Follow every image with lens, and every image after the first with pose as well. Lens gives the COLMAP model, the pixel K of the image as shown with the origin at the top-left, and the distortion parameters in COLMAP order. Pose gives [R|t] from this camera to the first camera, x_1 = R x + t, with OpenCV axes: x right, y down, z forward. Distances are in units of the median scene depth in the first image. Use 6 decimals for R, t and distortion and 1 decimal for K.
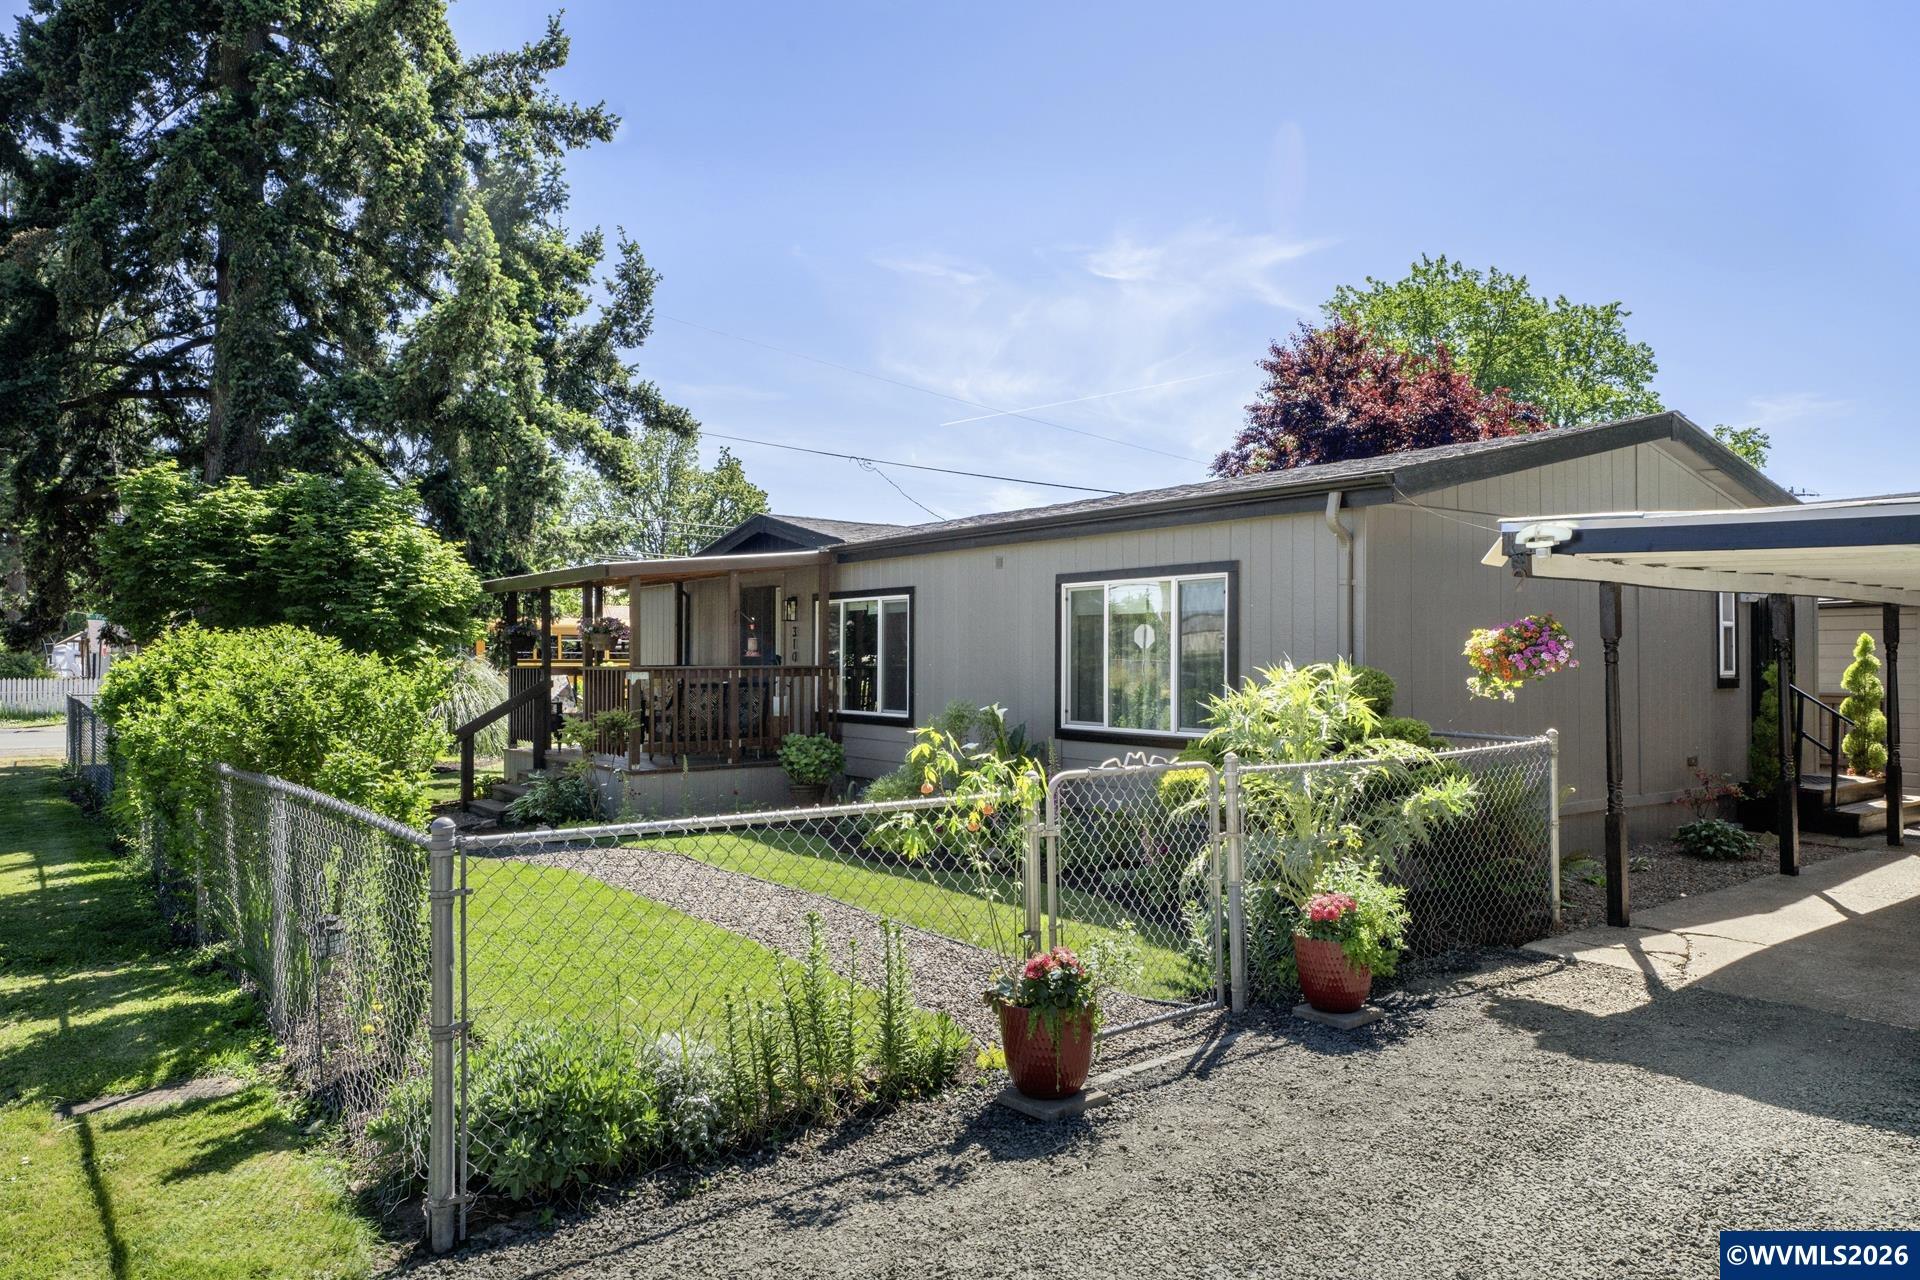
lens RADIAL K [[1322.2, 0, 962.1], [0, 1322.2, 644.9], [0, 0, 1]] dist [0.070704, -0.001747]
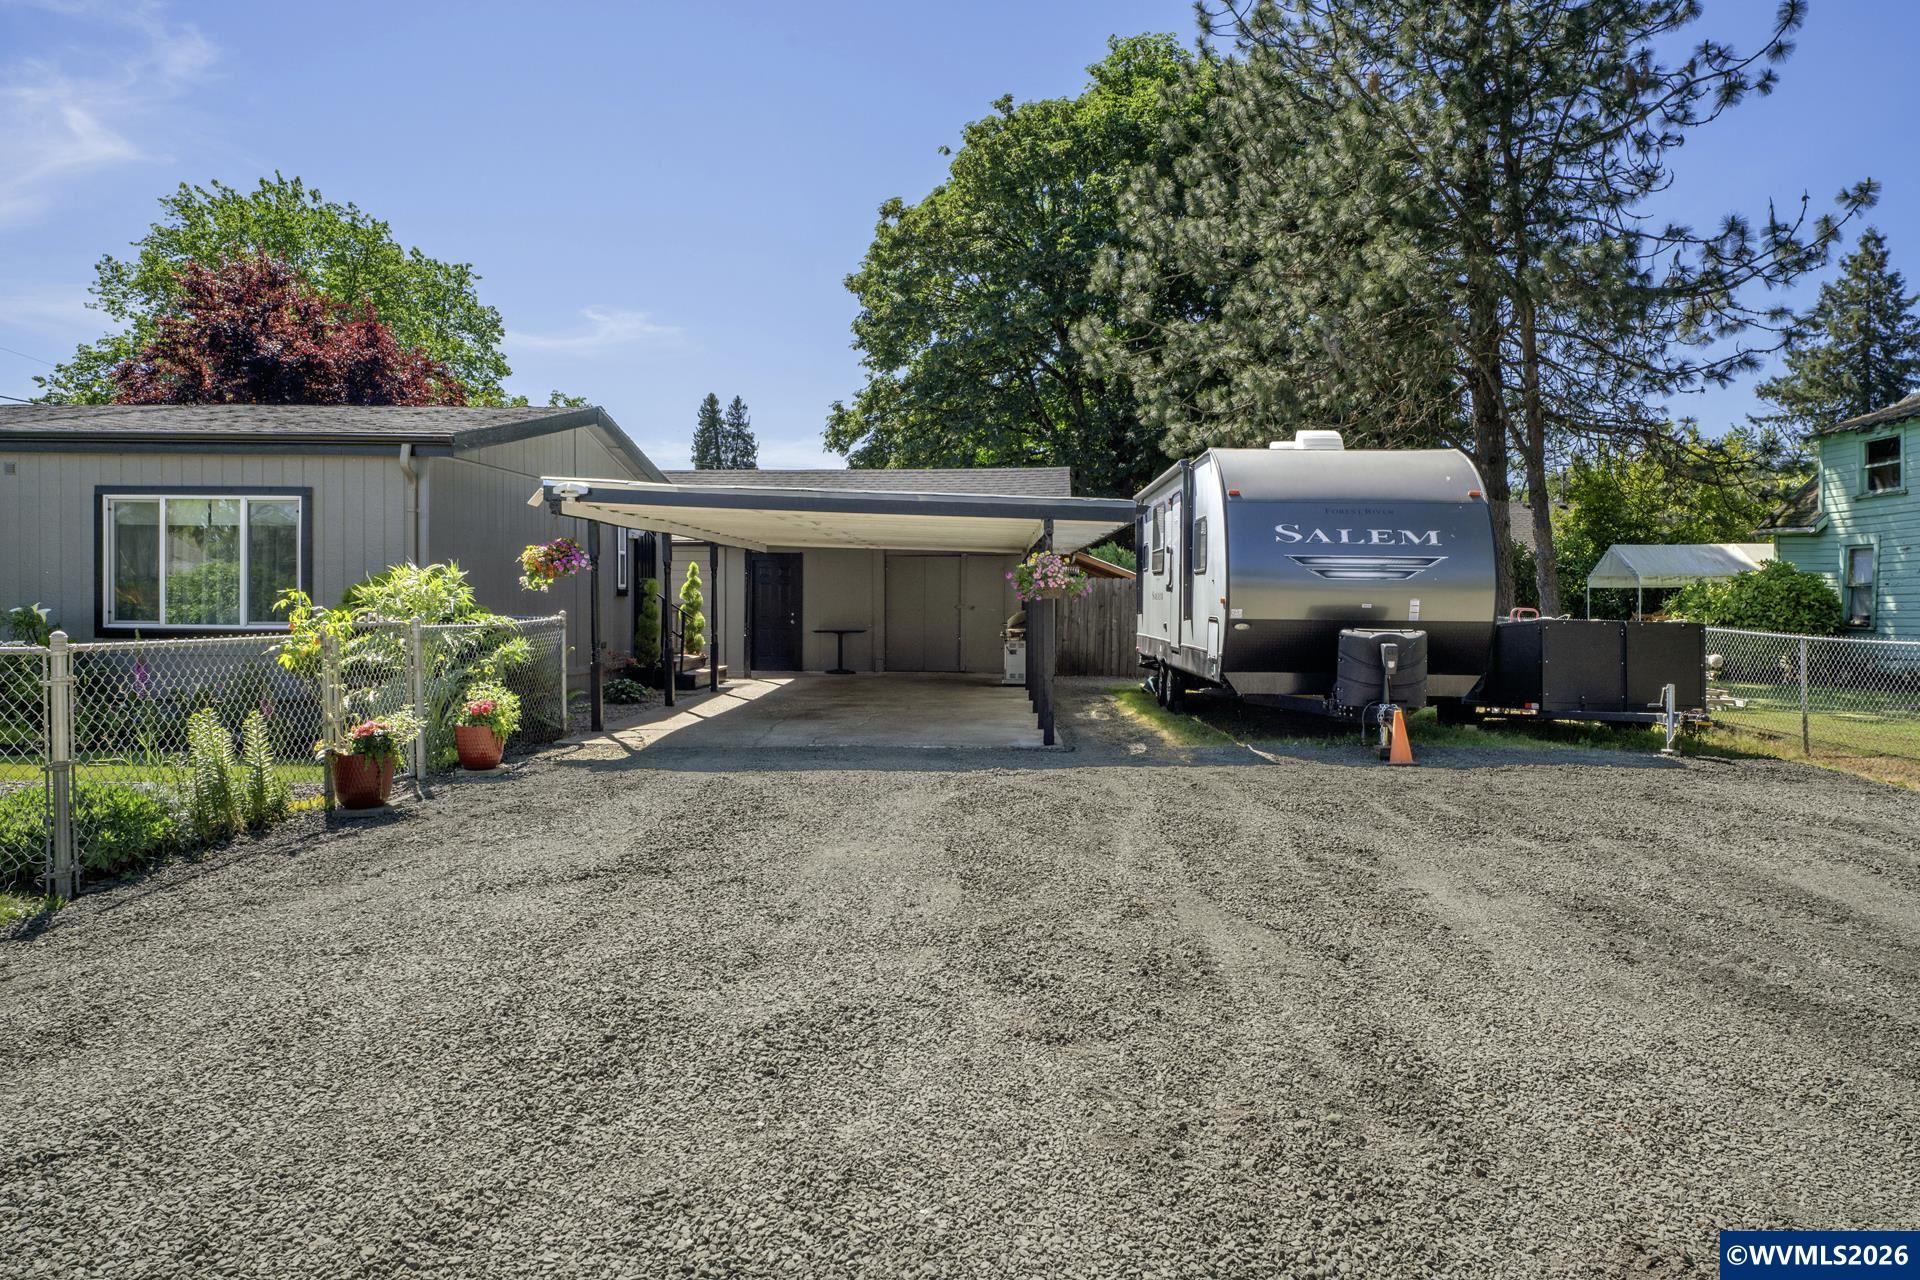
lens RADIAL K [[1322.2, 0, 962.1], [0, 1322.2, 644.9], [0, 0, 1]] dist [0.070704, -0.001747]
pose [[0.682361, -0.021065, 0.730712, -0.269170], [-0.014105, 0.999019, 0.041972, 0.020767], [-0.730880, -0.038946, 0.681394, -0.291447]]
